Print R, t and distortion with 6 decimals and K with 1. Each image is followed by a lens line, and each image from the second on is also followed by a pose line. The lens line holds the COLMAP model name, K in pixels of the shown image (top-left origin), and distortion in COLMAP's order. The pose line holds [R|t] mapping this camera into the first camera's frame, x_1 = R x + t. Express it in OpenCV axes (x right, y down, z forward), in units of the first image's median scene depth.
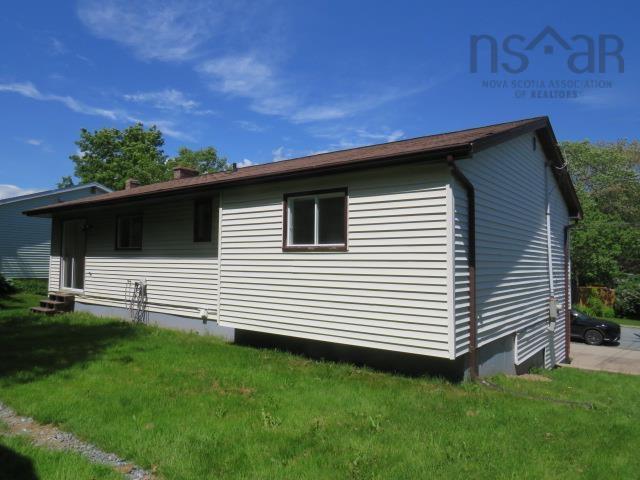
lens RADIAL K [[455.7, 0, 320.0], [0, 455.7, 240.0], [0, 0, 1]] dist [-0.030296, -0.001957]
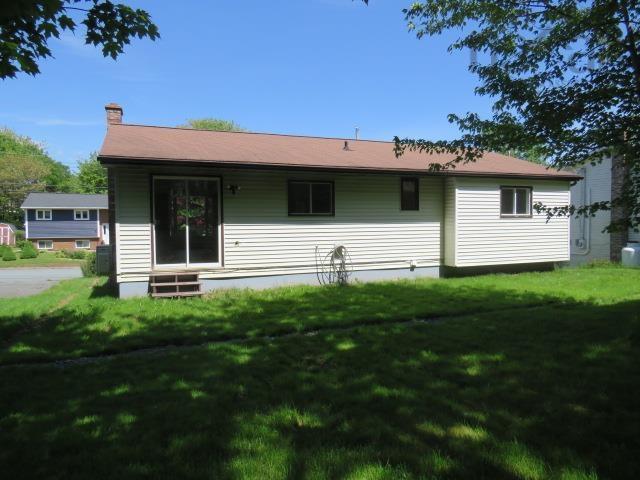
lens RADIAL K [[454.2, 0, 320.0], [0, 454.2, 240.0], [0, 0, 1]] dist [-0.027645, 0.007597]
pose [[0.507643, -0.055525, 0.859777, -1.727841], [-0.031379, 0.996068, 0.082854, -0.012028], [-0.860996, -0.069039, 0.503904, 0.626974]]
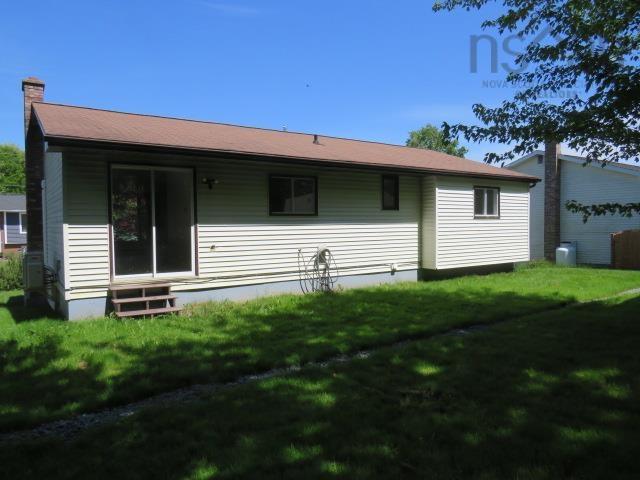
lens RADIAL K [[455.7, 0, 320.0], [0, 455.7, 240.0], [0, 0, 1]] dist [-0.030296, -0.001957]
pose [[0.307516, -0.051537, 0.950146, -1.691685], [-0.037013, 0.997129, 0.066065, 0.012018], [-0.950823, -0.055484, 0.304725, 0.905350]]
